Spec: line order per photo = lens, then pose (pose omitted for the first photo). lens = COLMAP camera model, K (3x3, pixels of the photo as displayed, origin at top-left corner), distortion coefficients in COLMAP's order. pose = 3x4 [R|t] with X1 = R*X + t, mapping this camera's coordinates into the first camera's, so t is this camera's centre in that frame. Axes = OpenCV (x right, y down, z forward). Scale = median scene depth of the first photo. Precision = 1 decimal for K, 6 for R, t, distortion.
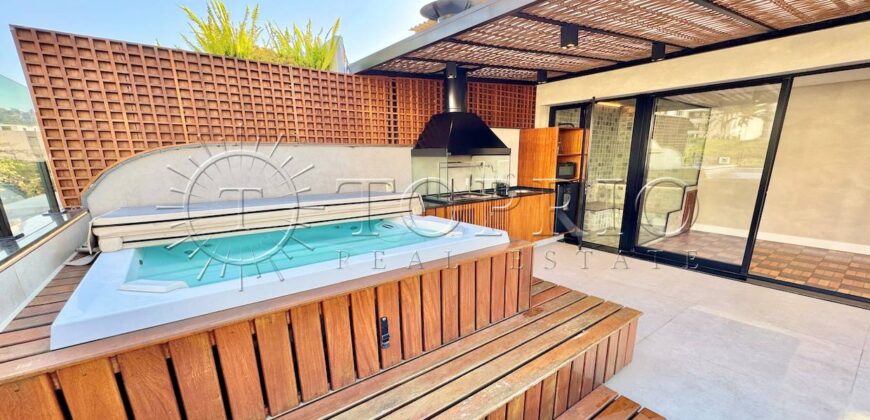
lens RADIAL K [[339.0, 0, 439.4], [0, 339.0, 243.1], [0, 0, 1]] dist [0.001357, 0.000269]
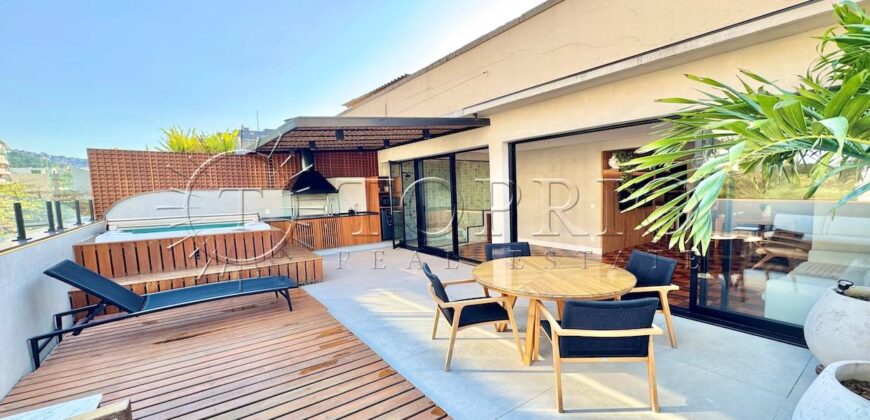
lens RADIAL K [[340.1, 0, 431.7], [0, 340.1, 233.9], [0, 0, 1]] dist [0.000878, 0.000120]
pose [[0.999416, -0.008704, -0.033036, 0.683622], [0.004457, 0.991953, -0.126528, 0.163626], [0.033872, 0.126306, 0.991413, -0.658718]]
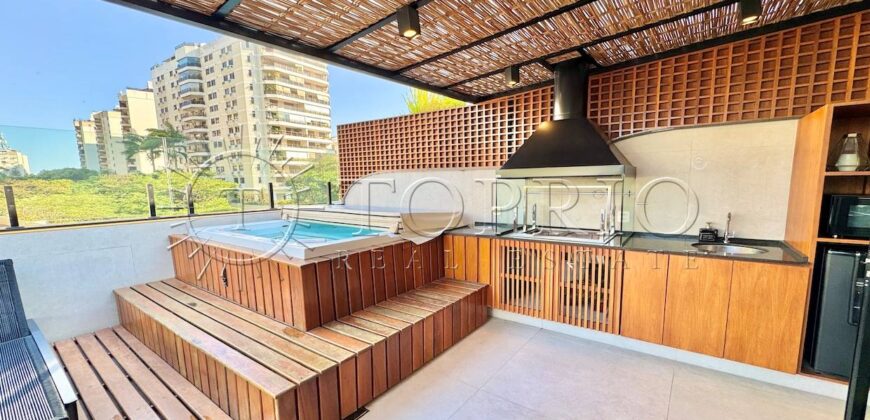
lens RADIAL K [[339.0, 0, 439.4], [0, 339.0, 243.1], [0, 0, 1]] dist [0.001357, 0.000269]
pose [[0.295318, 0.177511, -0.938764, 0.622336], [-0.232459, 0.966410, 0.109611, -0.126437], [0.926688, 0.185854, 0.326663, 0.484604]]
